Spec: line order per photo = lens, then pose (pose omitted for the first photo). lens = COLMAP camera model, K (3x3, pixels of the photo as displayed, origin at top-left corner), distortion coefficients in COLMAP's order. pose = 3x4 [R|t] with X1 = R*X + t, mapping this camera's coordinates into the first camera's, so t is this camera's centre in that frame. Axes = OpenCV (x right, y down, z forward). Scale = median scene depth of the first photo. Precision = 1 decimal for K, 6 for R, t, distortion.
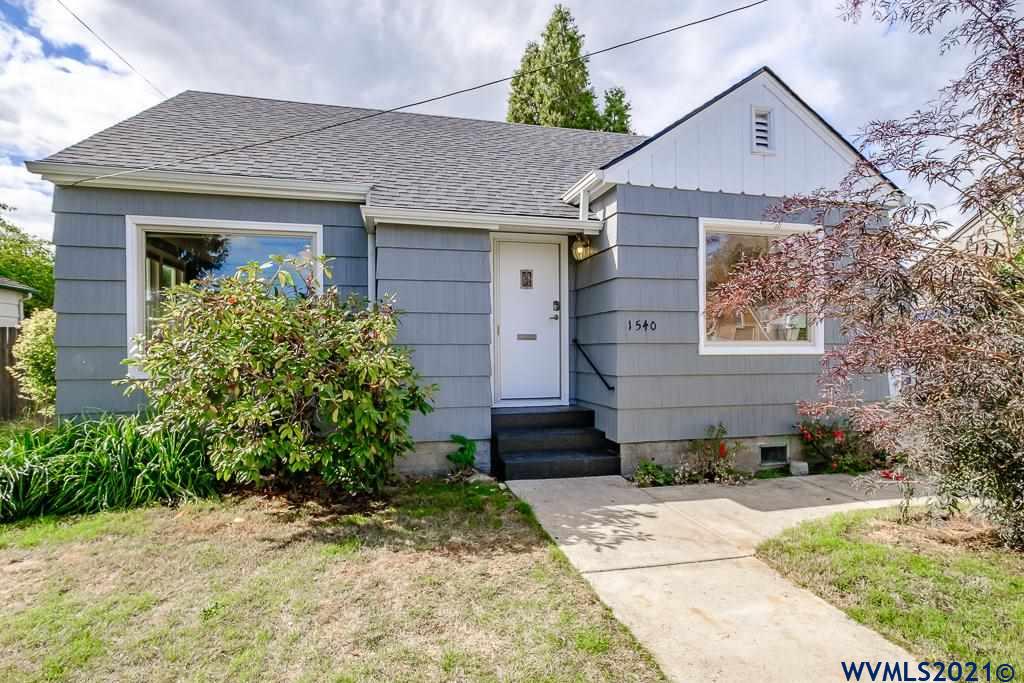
lens RADIAL K [[511.5, 0, 510.8], [0, 511.5, 345.5], [0, 0, 1]] dist [-0.000261, 0.000425]
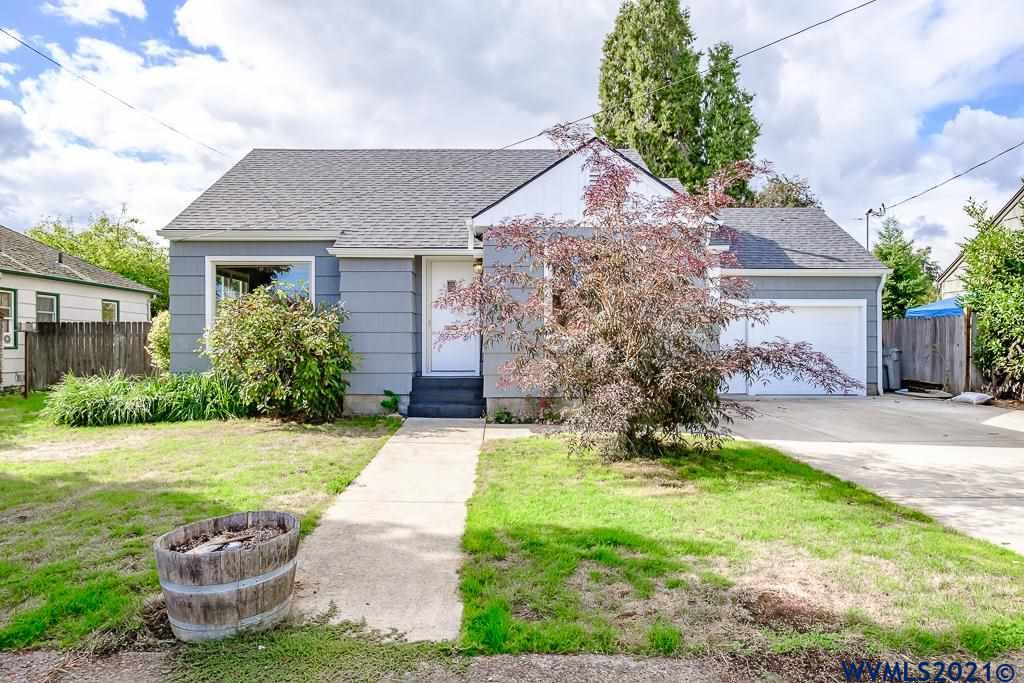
lens RADIAL K [[617.3, 0, 512.4], [0, 617.3, 338.3], [0, 0, 1]] dist [-0.001847, -0.000686]
pose [[0.974669, 0.002079, -0.223642, 0.662772], [-0.002703, 0.999993, -0.002487, 0.018854], [0.223635, 0.003029, 0.974668, -0.726573]]
